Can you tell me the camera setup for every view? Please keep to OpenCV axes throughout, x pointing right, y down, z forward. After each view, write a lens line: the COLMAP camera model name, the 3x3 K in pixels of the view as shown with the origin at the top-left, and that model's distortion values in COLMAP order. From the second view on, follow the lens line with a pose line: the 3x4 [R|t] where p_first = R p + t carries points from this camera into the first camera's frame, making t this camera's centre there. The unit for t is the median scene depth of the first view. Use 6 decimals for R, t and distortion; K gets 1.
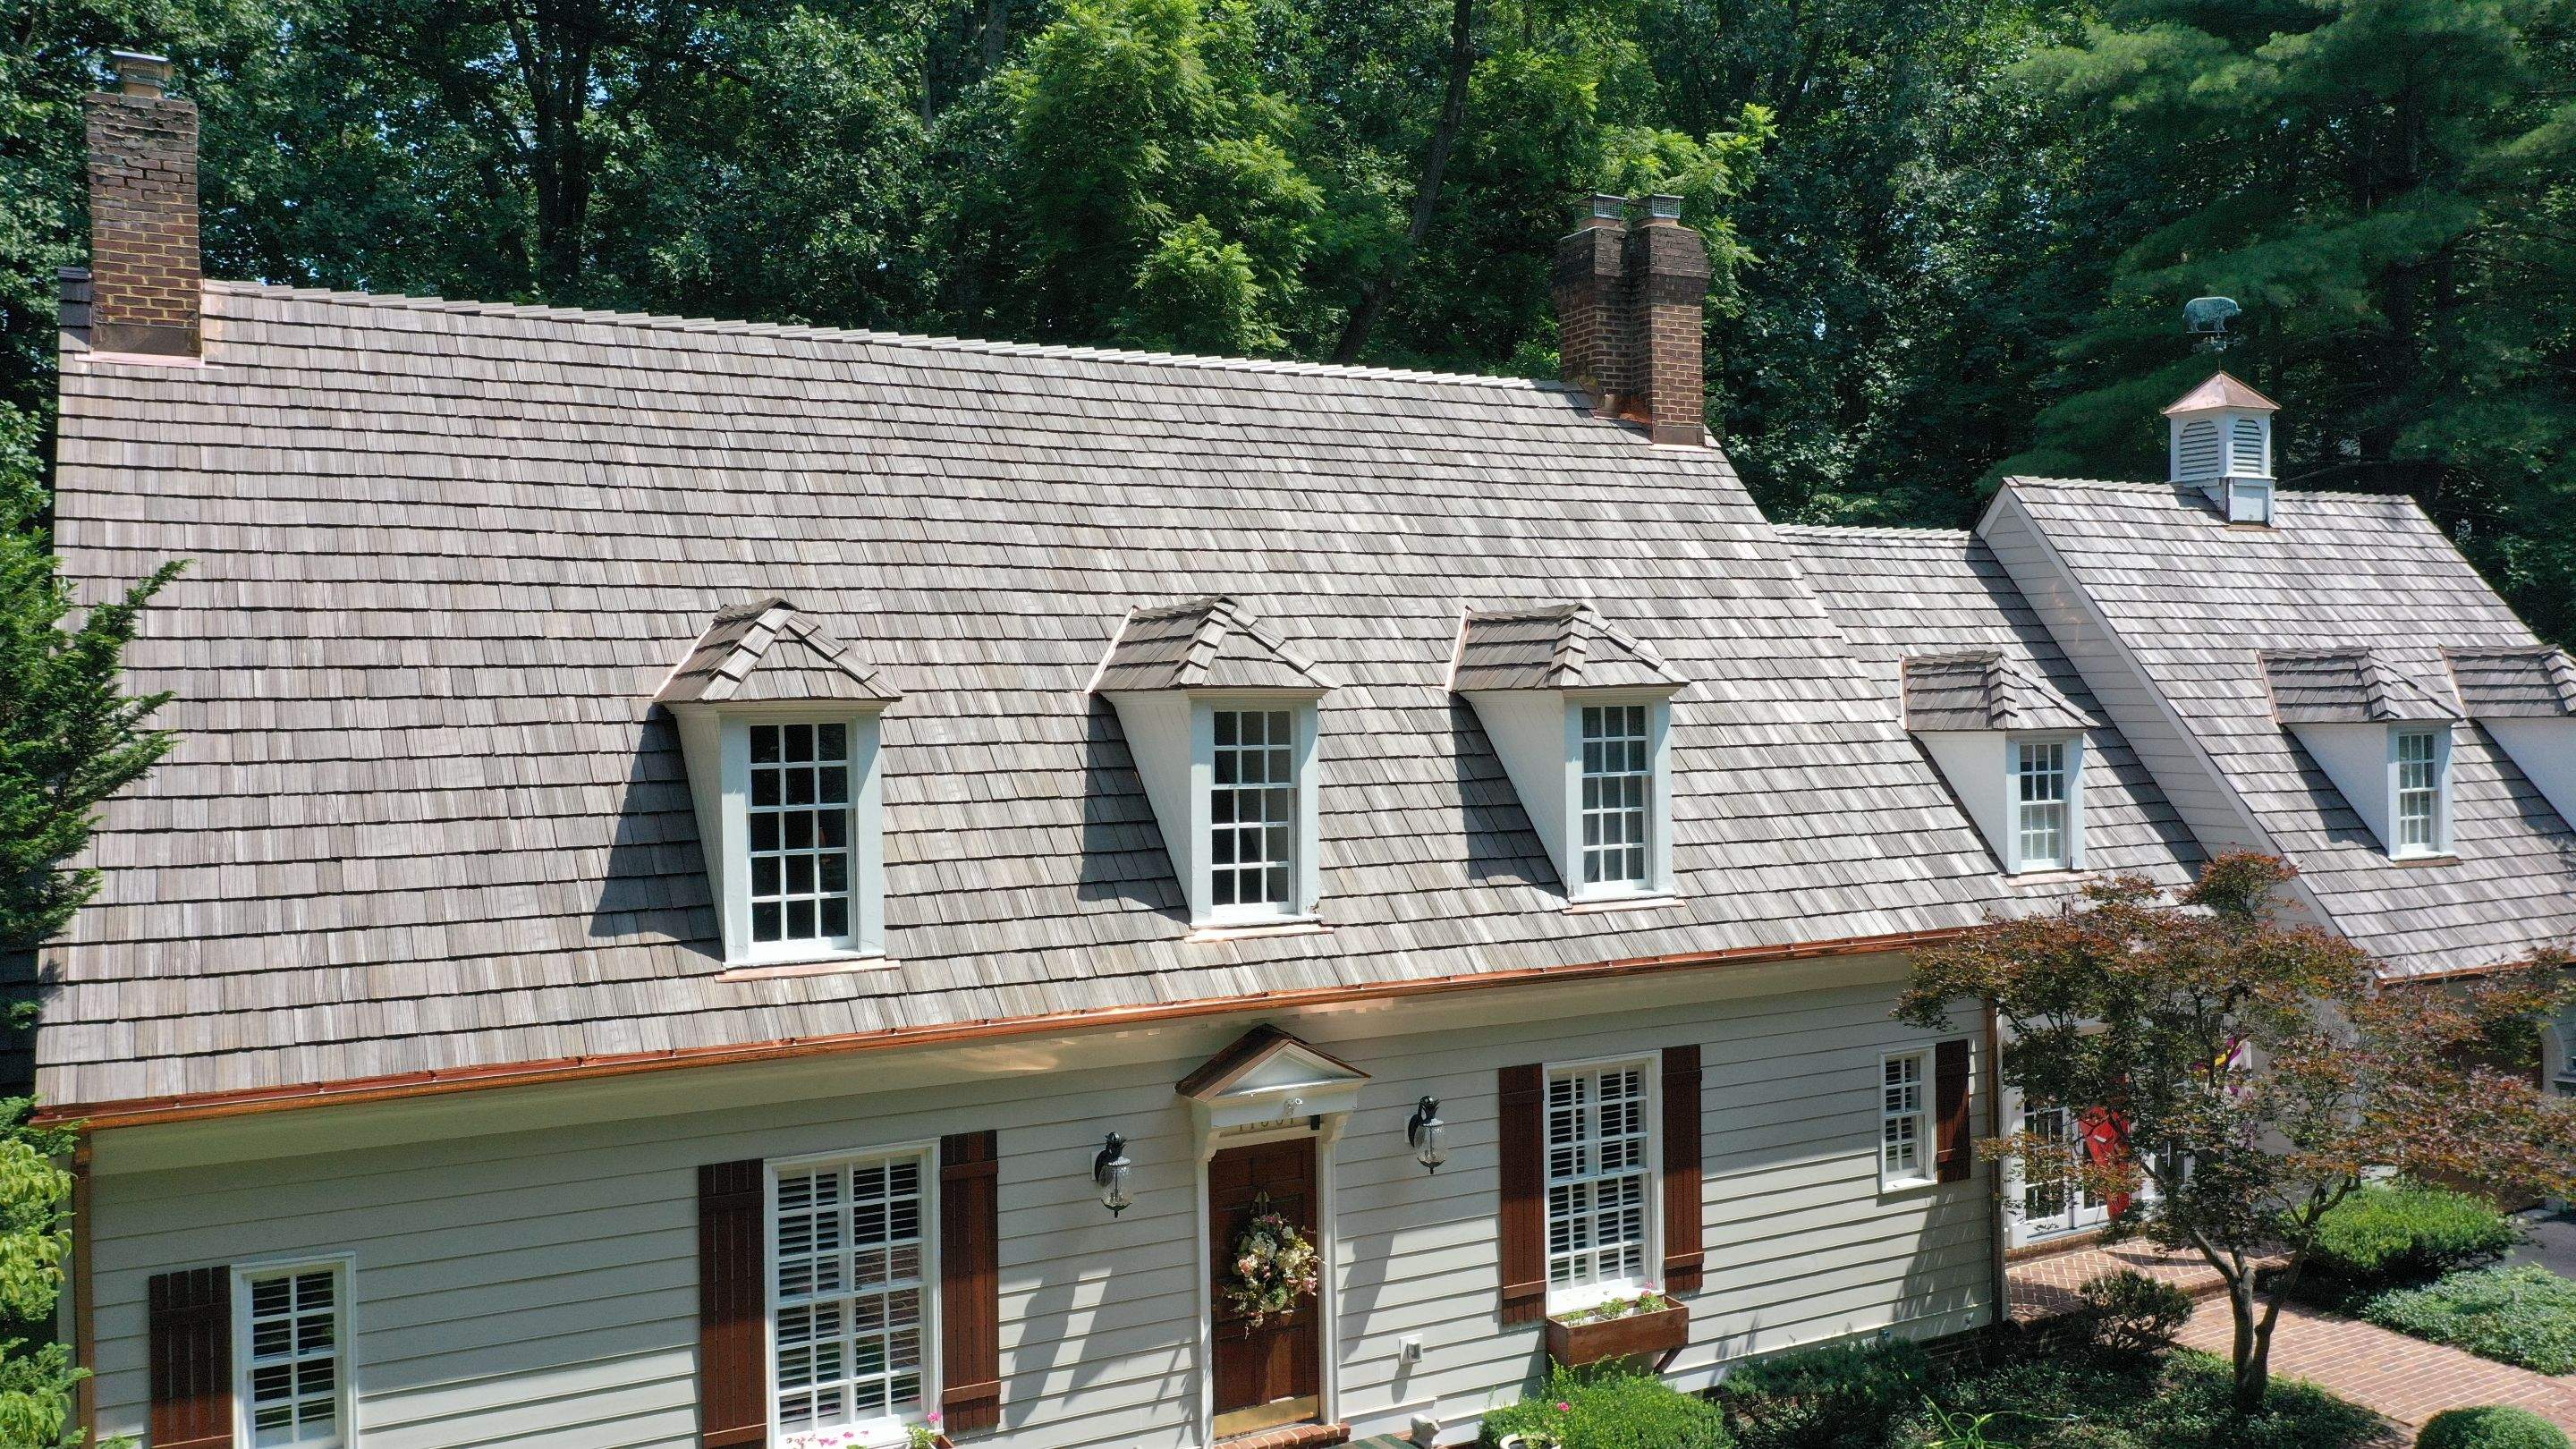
lens RADIAL K [[2040.1, 0, 1294.4], [0, 2040.1, 719.0], [0, 0, 1]] dist [0.003567, 0.005056]
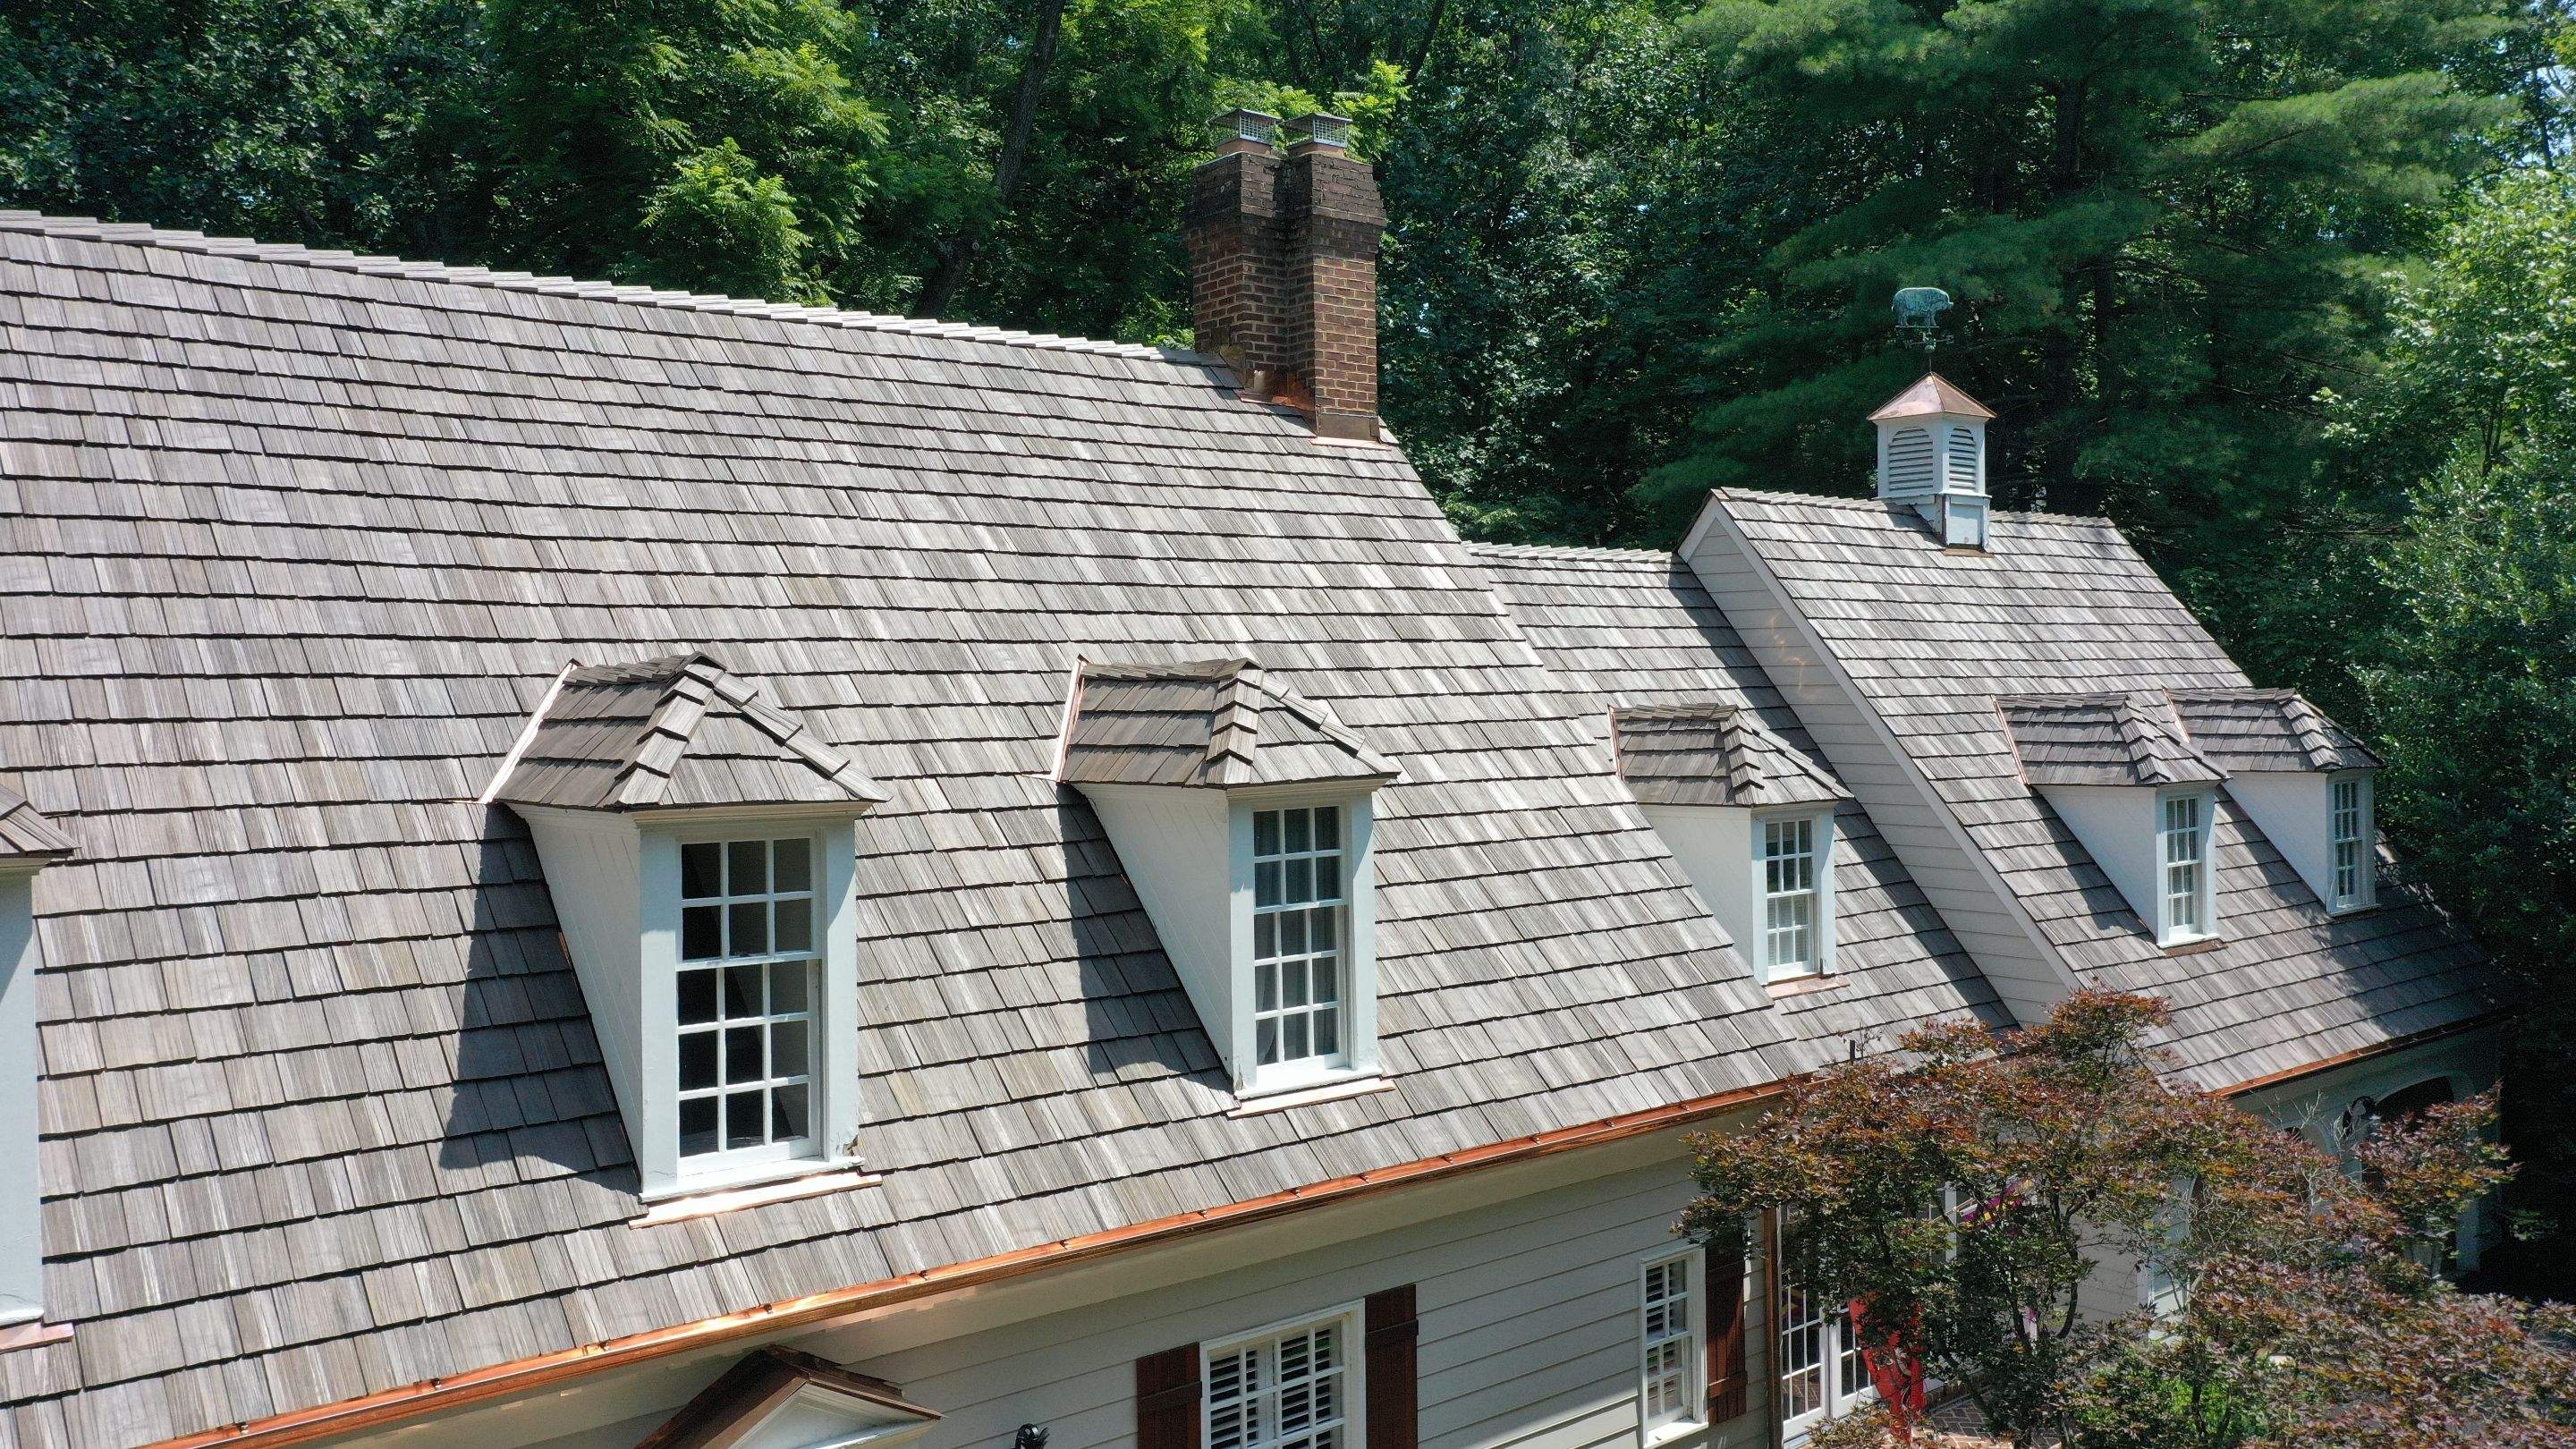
lens RADIAL K [[2040.1, 0, 1294.4], [0, 2040.1, 719.0], [0, 0, 1]] dist [0.003567, 0.005056]
pose [[0.979473, -0.002572, 0.201559, 0.014545], [0.002561, 0.999997, 0.000316, -0.033603], [-0.201559, 0.000207, 0.979476, 0.291518]]
